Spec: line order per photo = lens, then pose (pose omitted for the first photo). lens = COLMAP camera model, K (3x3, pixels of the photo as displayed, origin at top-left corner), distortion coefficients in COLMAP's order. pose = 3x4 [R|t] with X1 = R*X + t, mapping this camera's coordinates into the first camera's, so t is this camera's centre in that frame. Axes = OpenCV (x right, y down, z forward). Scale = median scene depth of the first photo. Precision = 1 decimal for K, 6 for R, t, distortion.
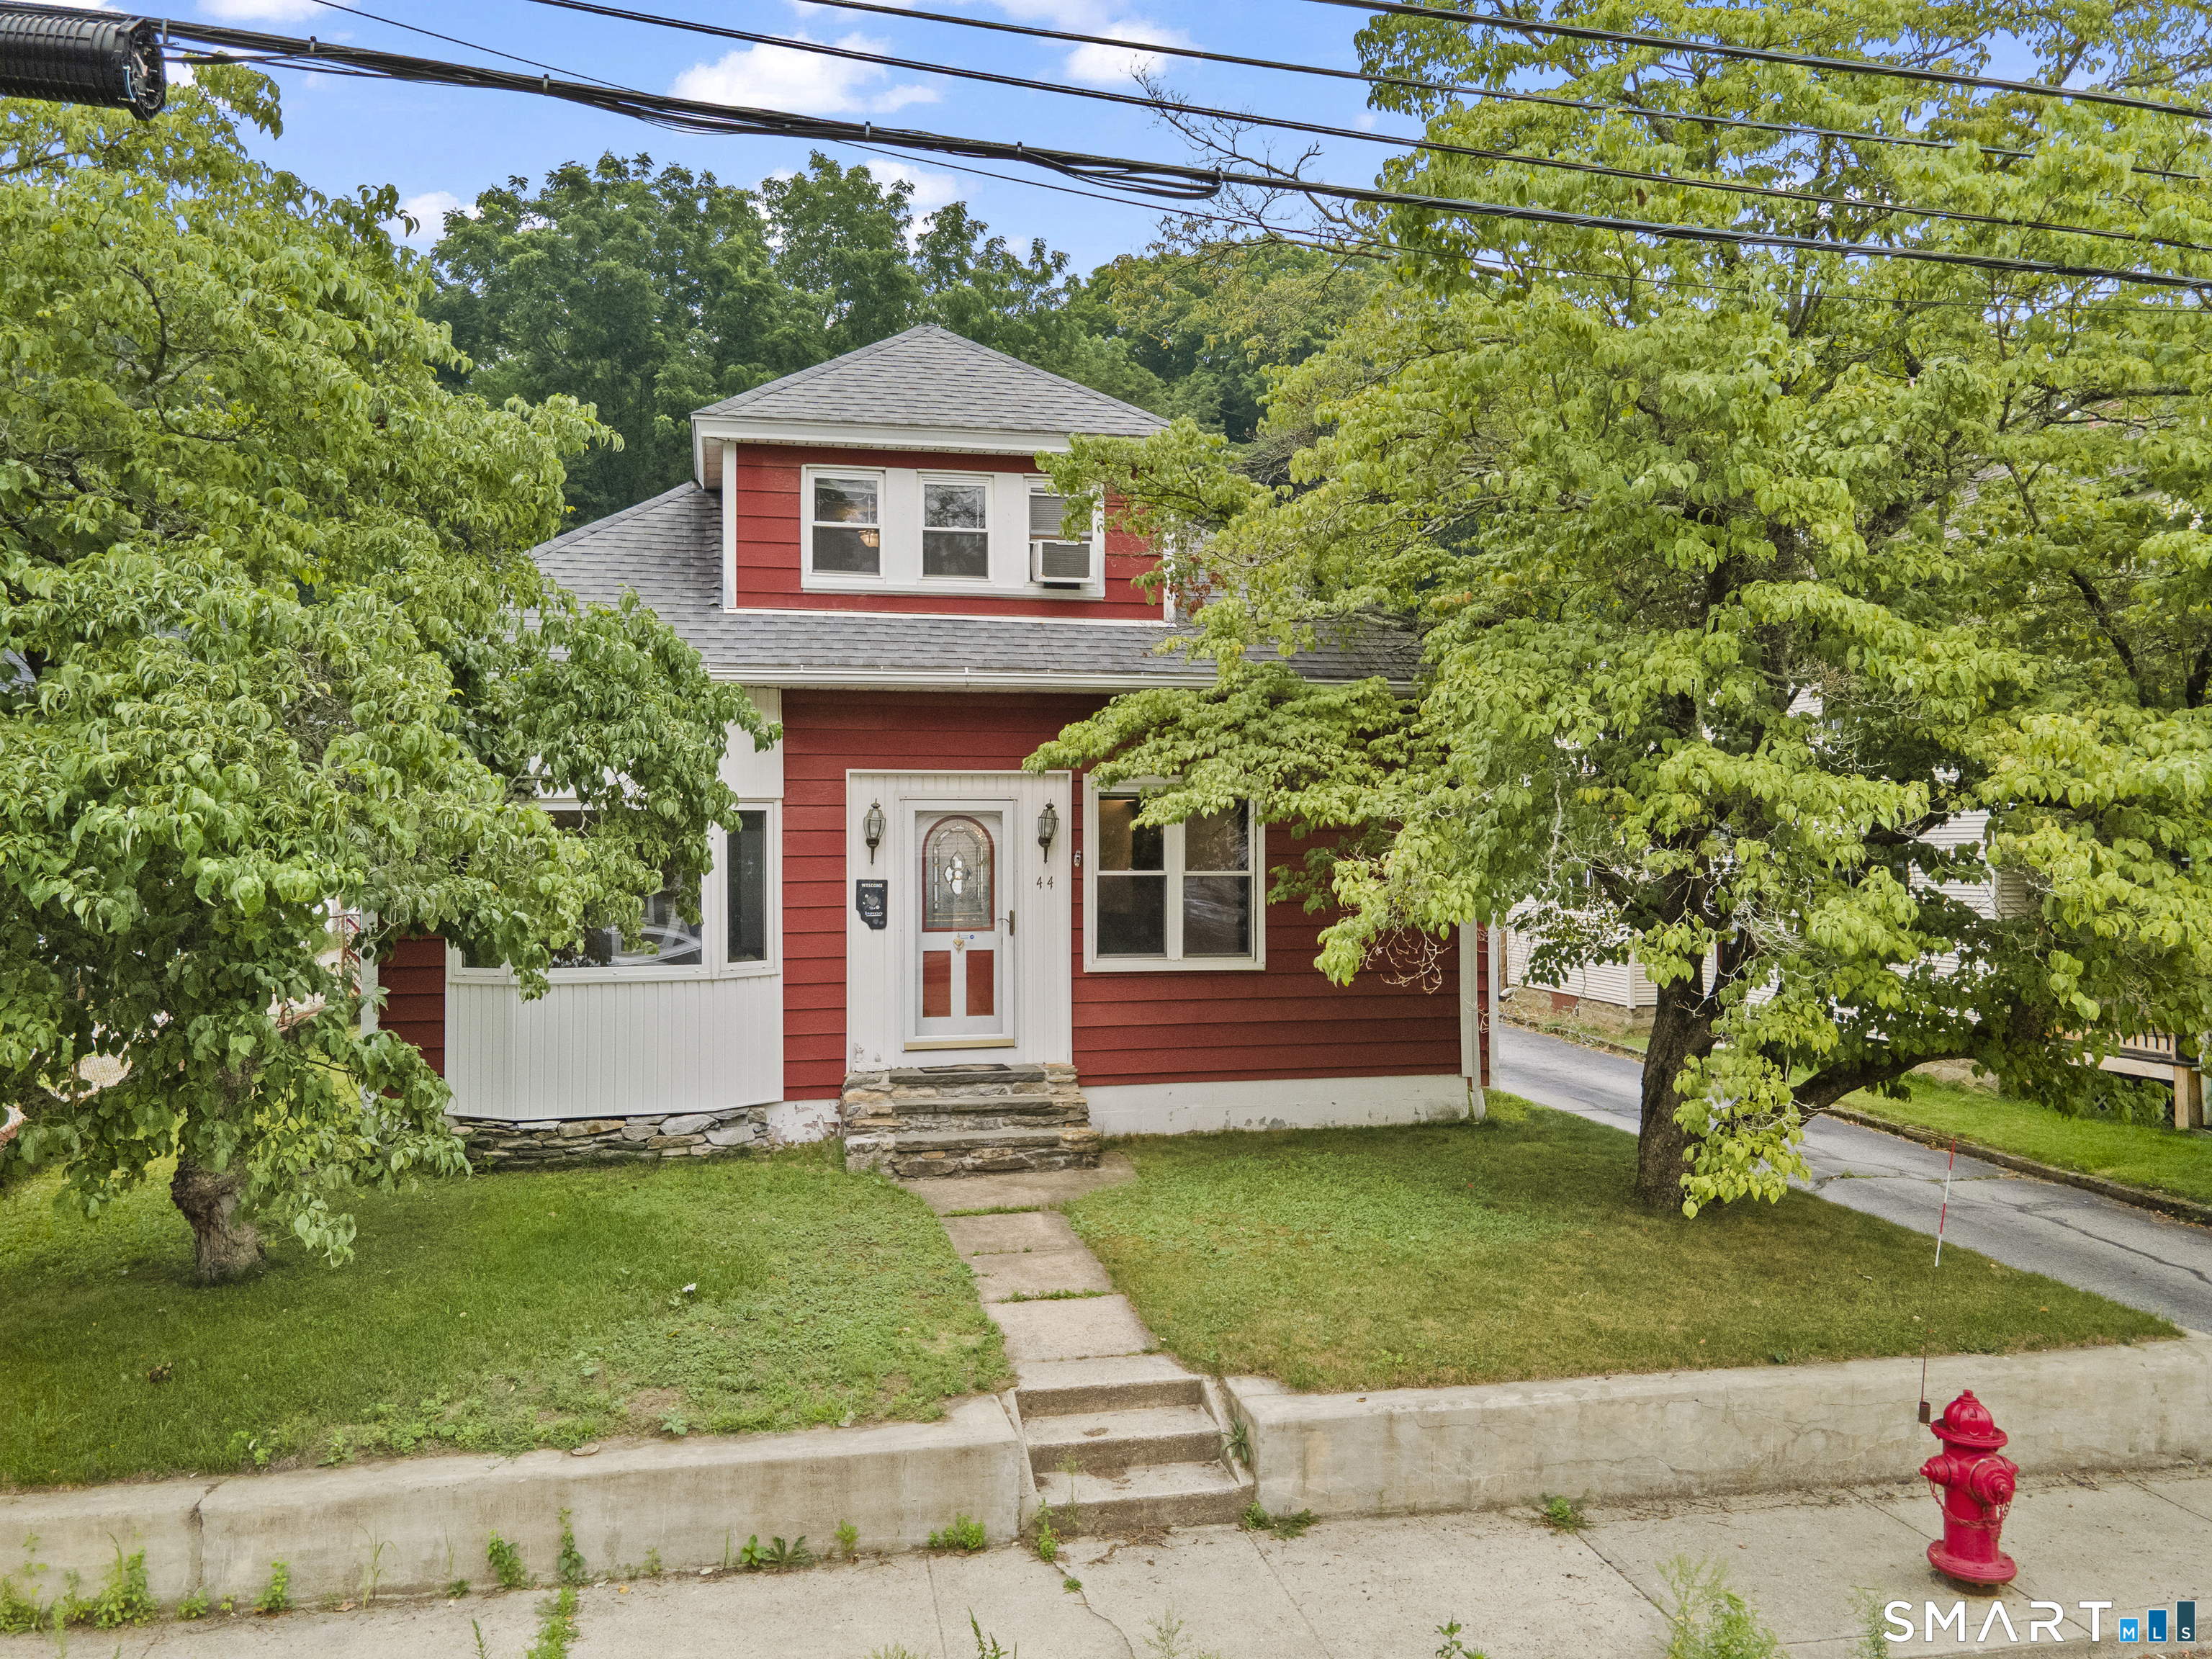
lens RADIAL K [[1560.3, 0, 1098.4], [0, 1560.3, 811.8], [0, 0, 1]] dist [0.010112, -0.004859]
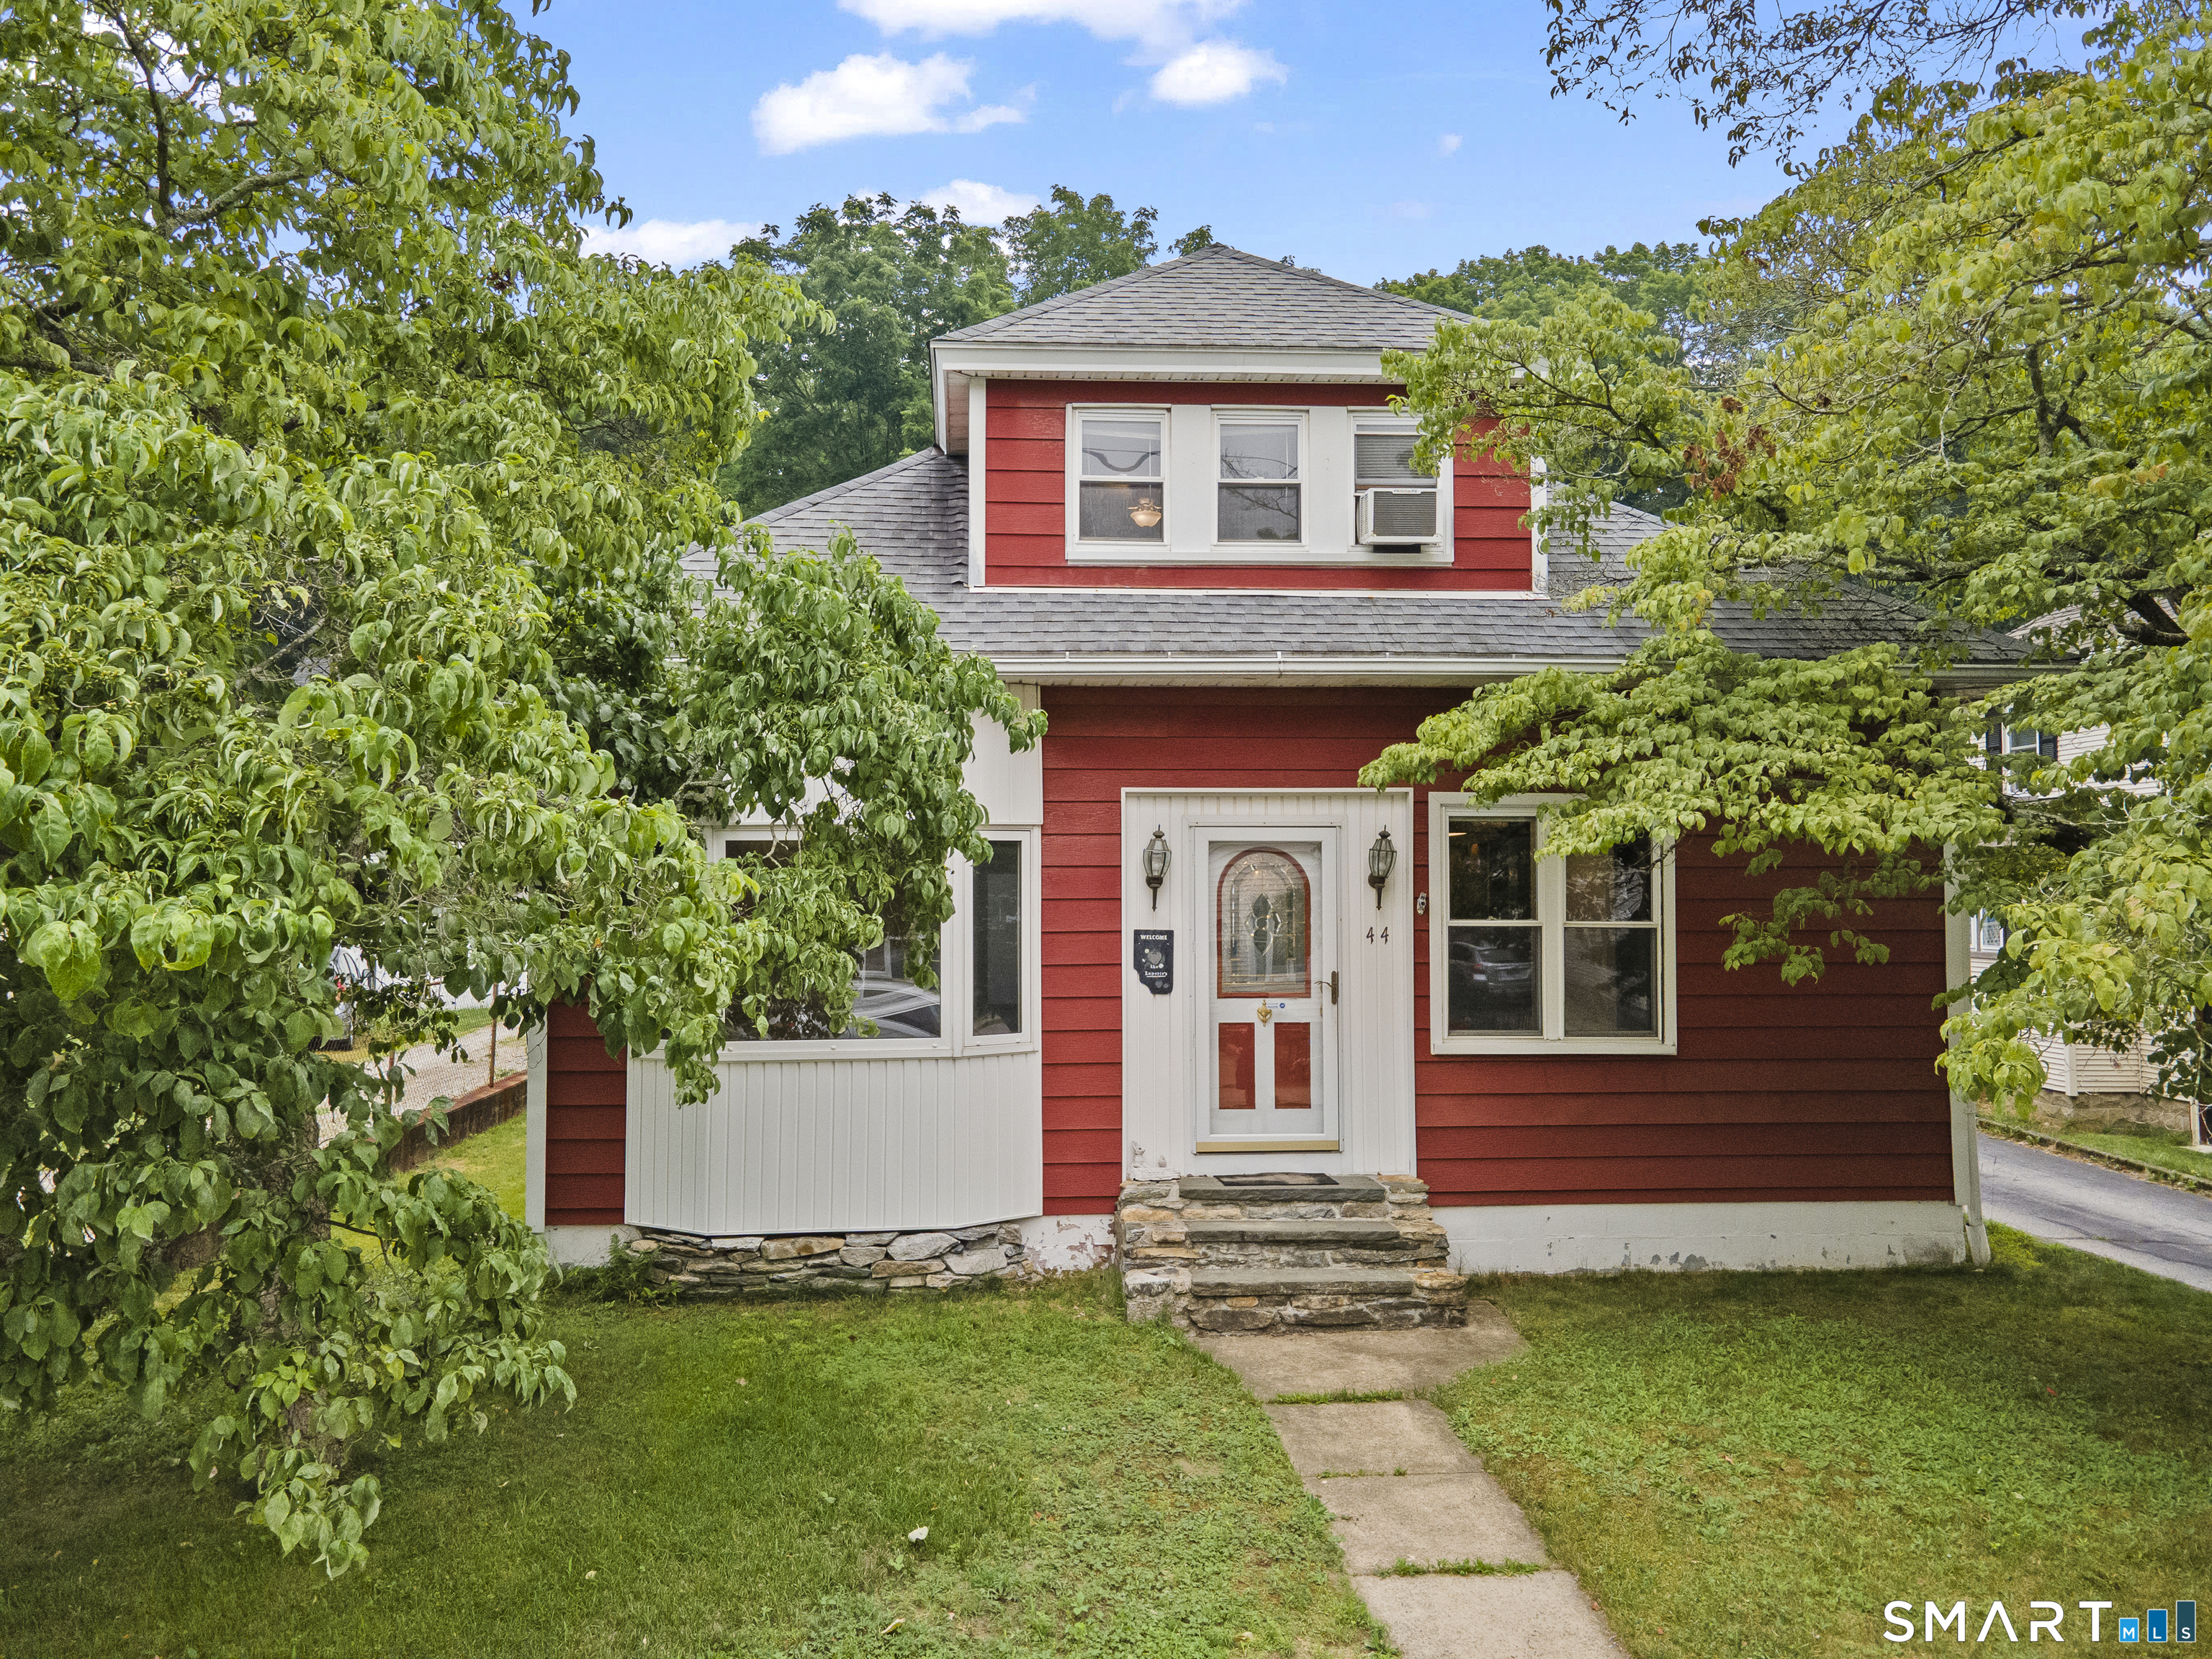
lens RADIAL K [[1560.3, 0, 1098.4], [0, 1560.3, 811.8], [0, 0, 1]] dist [0.010112, -0.004859]
pose [[0.988626, -0.006013, -0.150277, -0.061198], [0.001222, 0.999489, -0.031951, 0.010418], [0.150392, 0.031404, 0.988127, 0.250493]]
